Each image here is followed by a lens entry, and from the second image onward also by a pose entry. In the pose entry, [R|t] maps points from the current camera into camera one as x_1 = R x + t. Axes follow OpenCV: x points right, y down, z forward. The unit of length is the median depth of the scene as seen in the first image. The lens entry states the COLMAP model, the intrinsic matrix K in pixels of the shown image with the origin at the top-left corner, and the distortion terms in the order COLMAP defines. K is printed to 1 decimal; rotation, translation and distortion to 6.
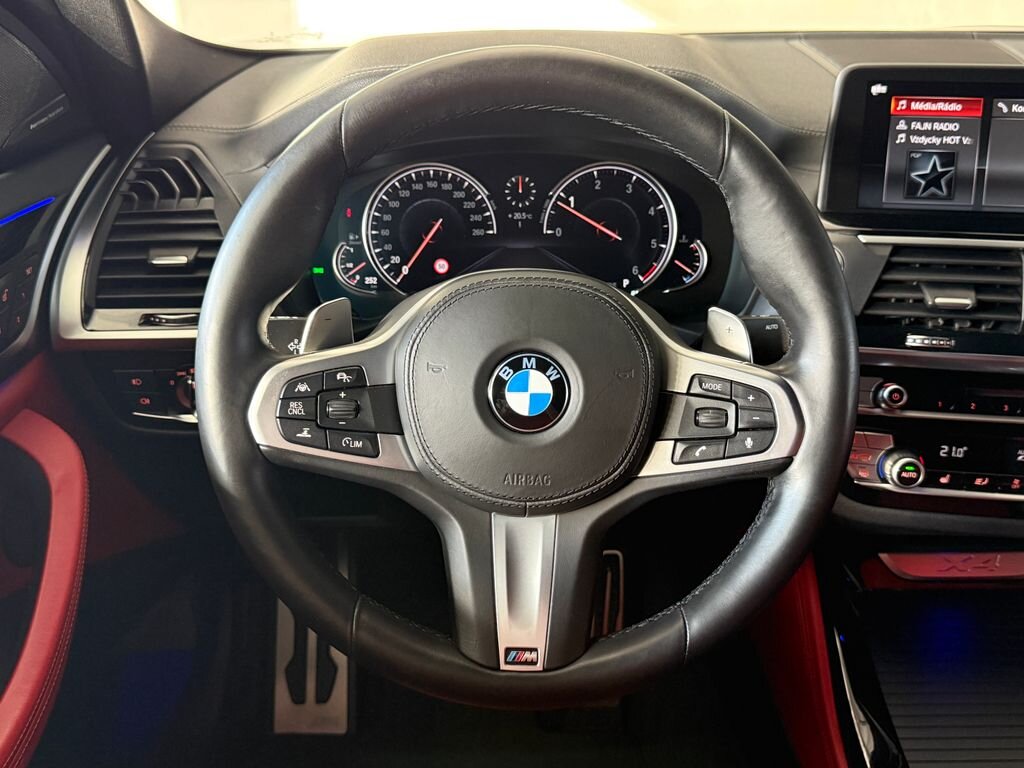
lens RADIAL K [[1062.2, 0, 499.3], [0, 1062.2, 393.4], [0, 0, 1]] dist [0.045067, 0.000000]
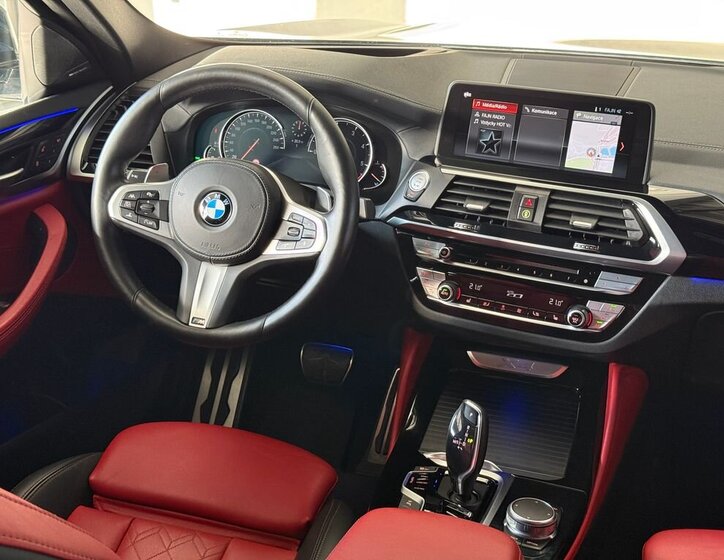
lens RADIAL K [[1118.7, 0, 337.0], [0, 1118.7, 285.4], [0, 0, 1]] dist [0.094120, 0.000000]
pose [[0.945107, 0.140683, -0.294924, 0.804647], [-0.156029, 0.987325, -0.029041, 0.152624], [0.287101, 0.073464, 0.955079, -0.992442]]
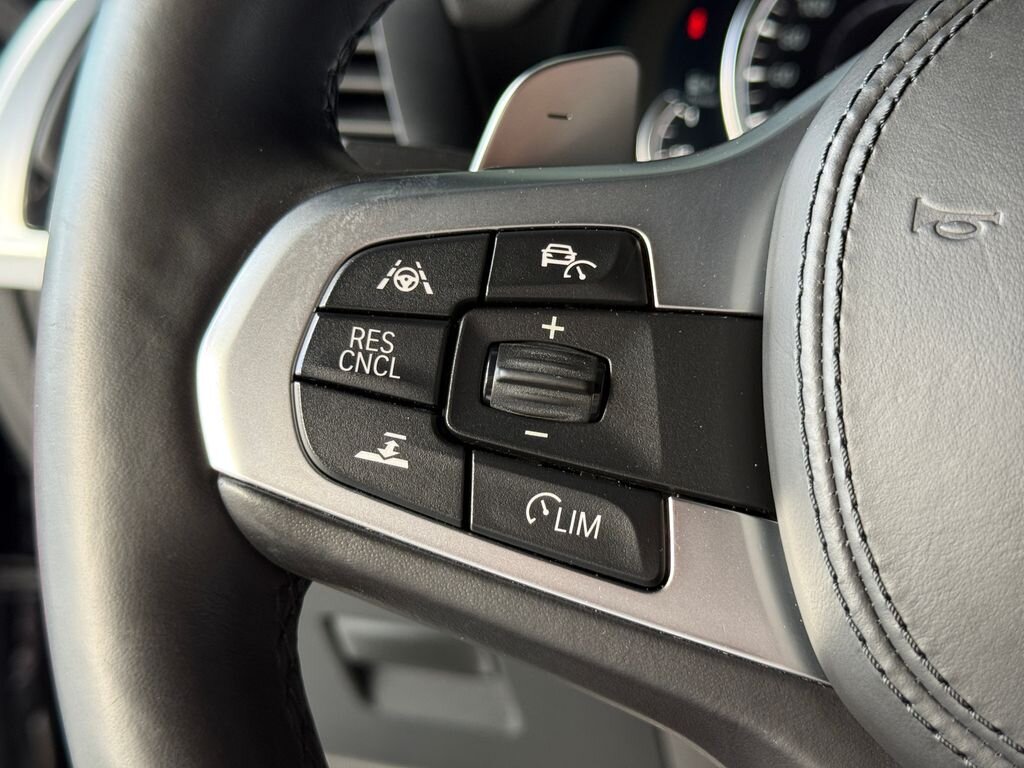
lens RADIAL K [[1488.2, 0, 506.8], [0, 1488.2, 377.9], [0, 0, 1]] dist [0.095810, 0.000000]
pose [[0.955643, 0.099328, -0.277275, -0.044853], [-0.139203, 0.981956, -0.128005, 0.048792], [0.259557, 0.160925, 0.952225, 0.520254]]
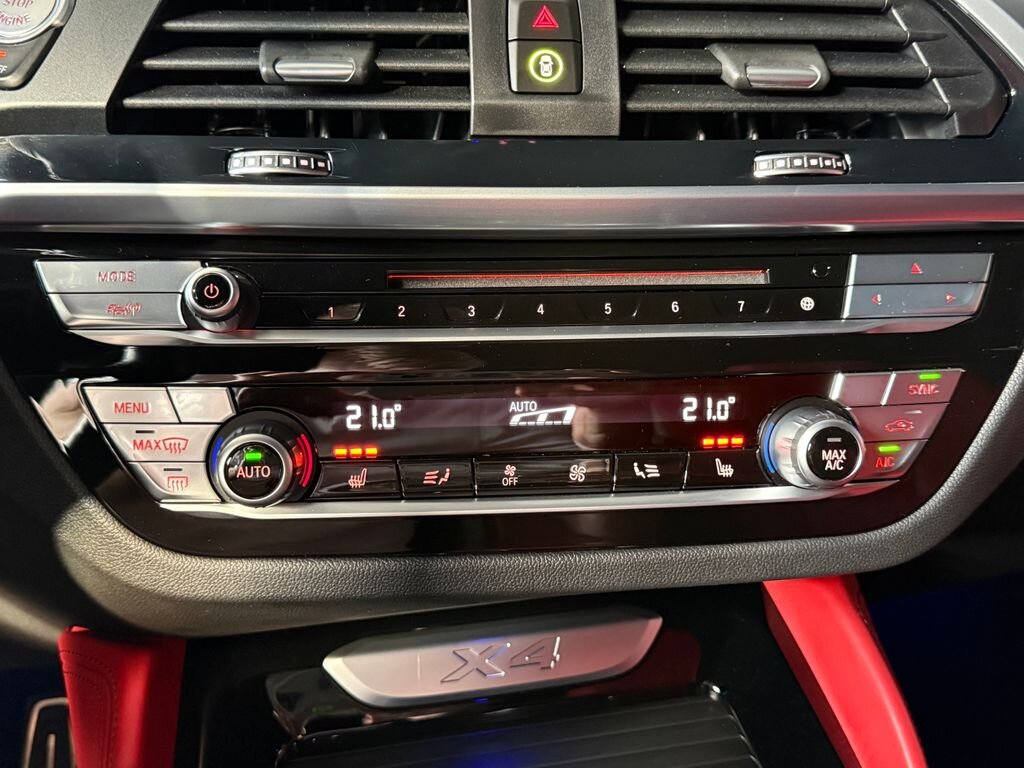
lens RADIAL K [[1062.2, 0, 516.0], [0, 1062.2, 385.2], [0, 0, 1]] dist [0.045067, 0.000000]
pose [[0.971395, -0.058953, 0.230037, 0.395204], [0.081707, 0.992523, -0.090670, 0.089842], [-0.222972, 0.106872, 0.968949, 0.574777]]
